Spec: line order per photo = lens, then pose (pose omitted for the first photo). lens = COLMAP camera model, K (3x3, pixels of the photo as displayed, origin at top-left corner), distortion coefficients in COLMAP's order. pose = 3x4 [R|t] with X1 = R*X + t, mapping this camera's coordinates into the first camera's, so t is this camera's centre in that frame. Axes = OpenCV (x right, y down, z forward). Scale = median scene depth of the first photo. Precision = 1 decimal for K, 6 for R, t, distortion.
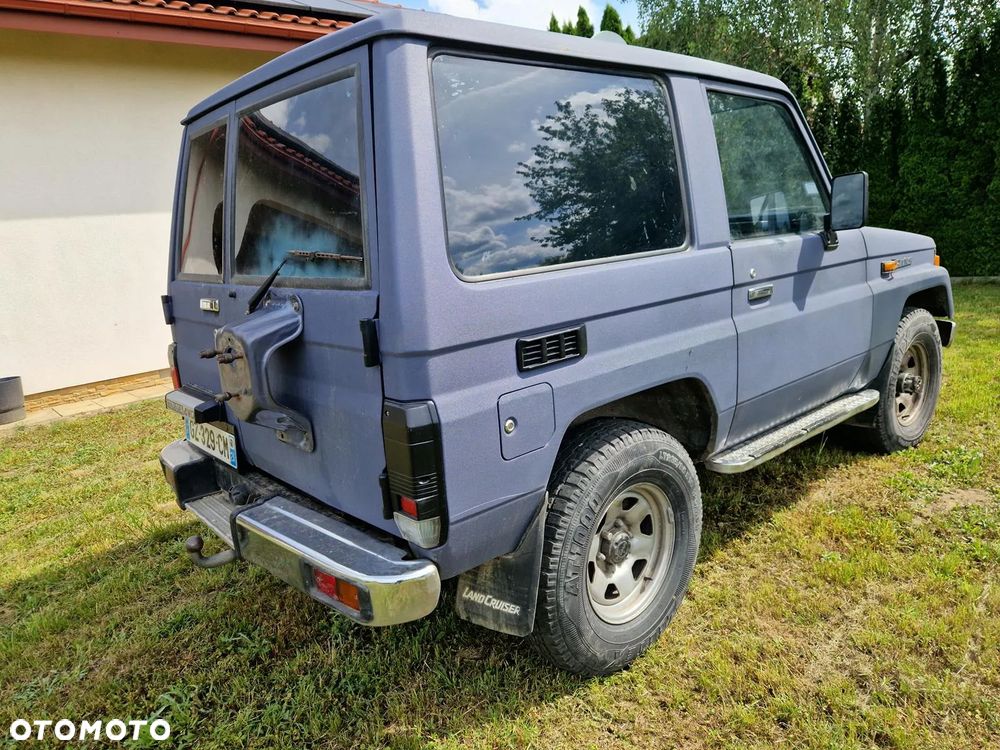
lens RADIAL K [[670.6, 0, 494.8], [0, 670.6, 353.6], [0, 0, 1]] dist [0.057101, -0.042764]
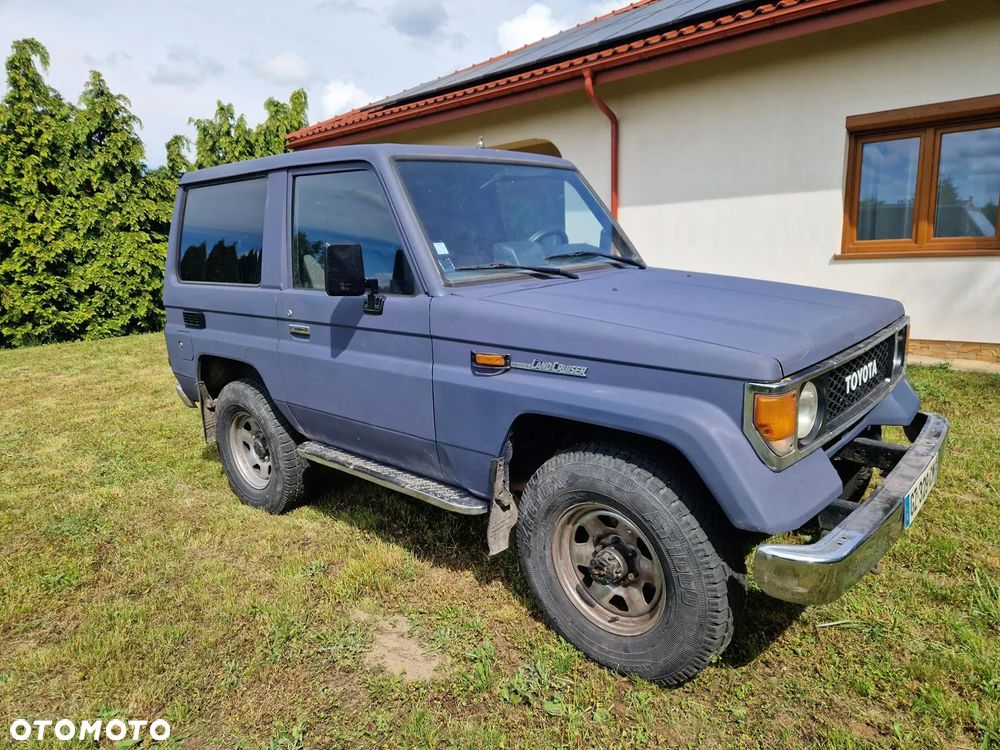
lens RADIAL K [[670.6, 0, 496.5], [0, 670.6, 381.3], [0, 0, 1]] dist [0.057101, -0.042764]
pose [[0.134878, 0.282490, -0.949741, 1.840591], [-0.163461, 0.951710, 0.259862, -0.427034], [0.977286, 0.120196, 0.174541, 1.240160]]
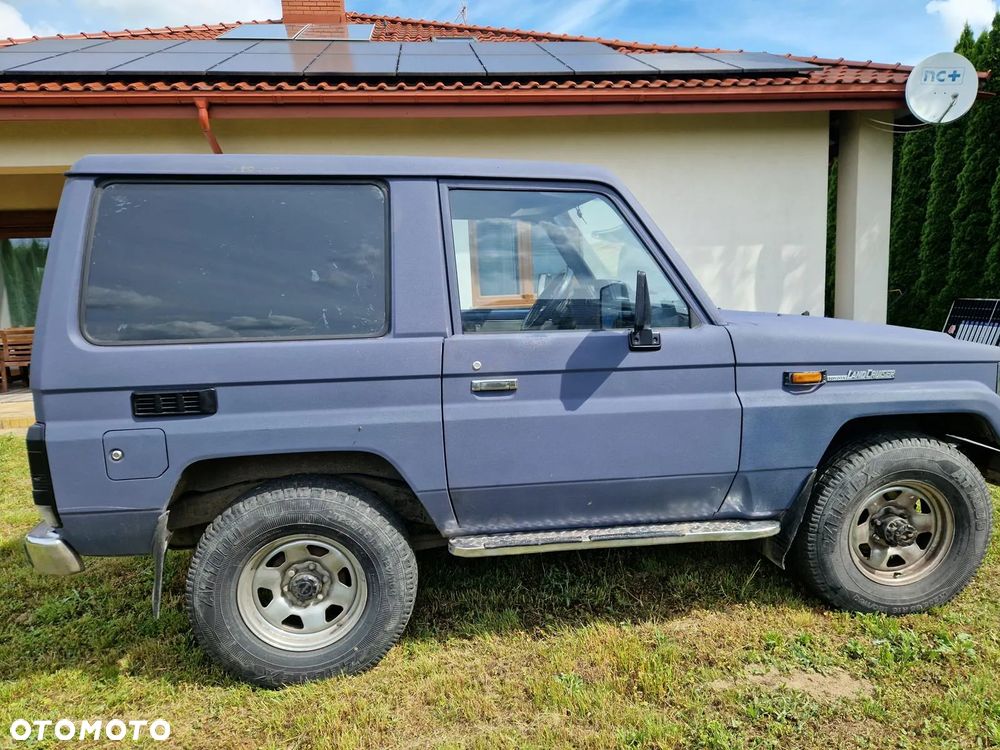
lens RADIAL K [[670.6, 0, 507.2], [0, 670.6, 369.5], [0, 0, 1]] dist [0.057101, -0.042764]
pose [[0.845046, 0.133066, -0.517871, 0.989383], [-0.144337, 0.989352, 0.018687, -0.144760], [0.514844, 0.058956, 0.855254, 0.164232]]
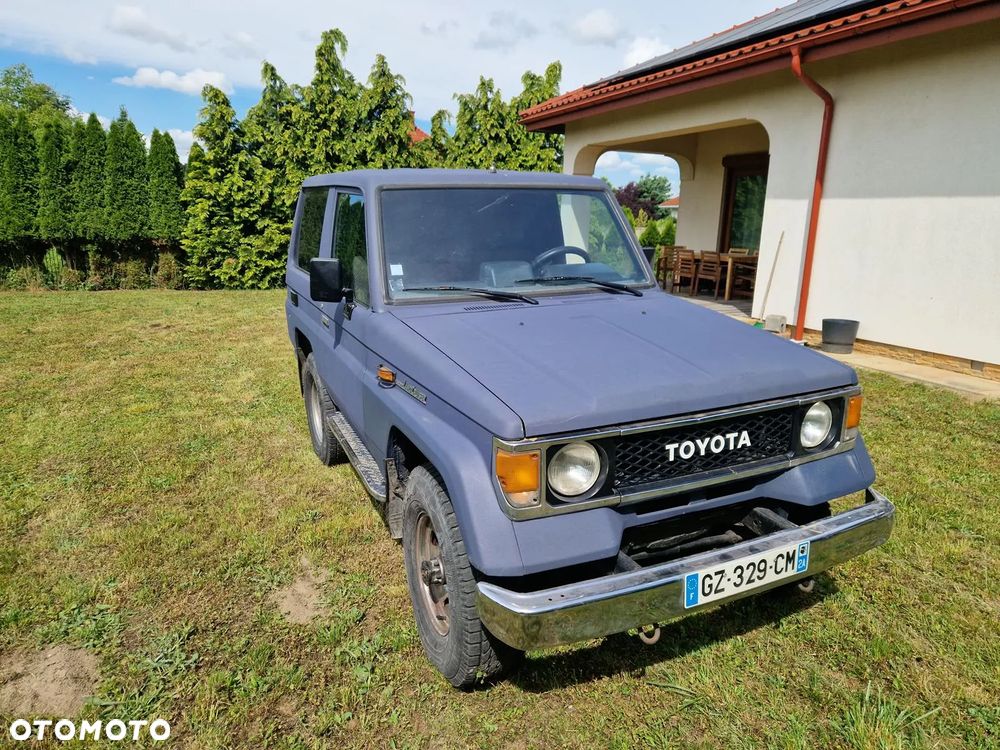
lens RADIAL K [[670.6, 0, 494.0], [0, 670.6, 371.5], [0, 0, 1]] dist [0.057101, -0.042764]
pose [[-0.266221, 0.310628, -0.912489, 1.899401], [-0.172392, 0.916046, 0.362134, -0.669716], [0.948371, 0.253714, -0.190321, 1.831457]]
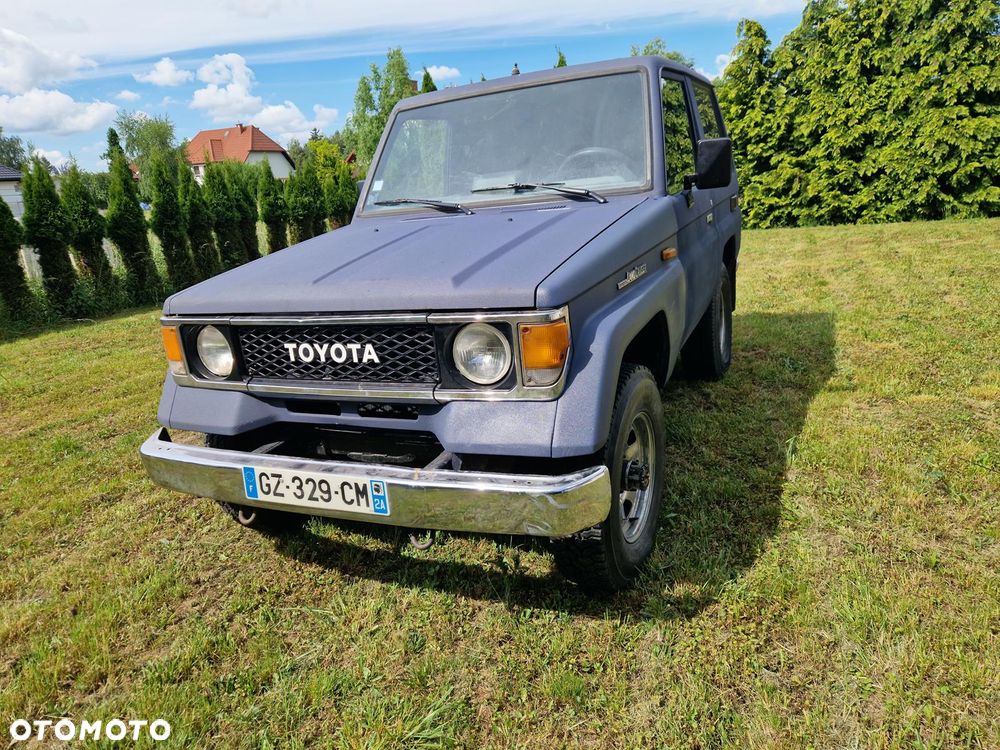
lens RADIAL K [[670.6, 0, 495.1], [0, 670.6, 372.0], [0, 0, 1]] dist [0.057101, -0.042764]
pose [[-0.888034, 0.279422, -0.365128, 1.065000], [0.081994, 0.877656, 0.472226, -0.658106], [0.452407, 0.389414, -0.802299, 2.846894]]
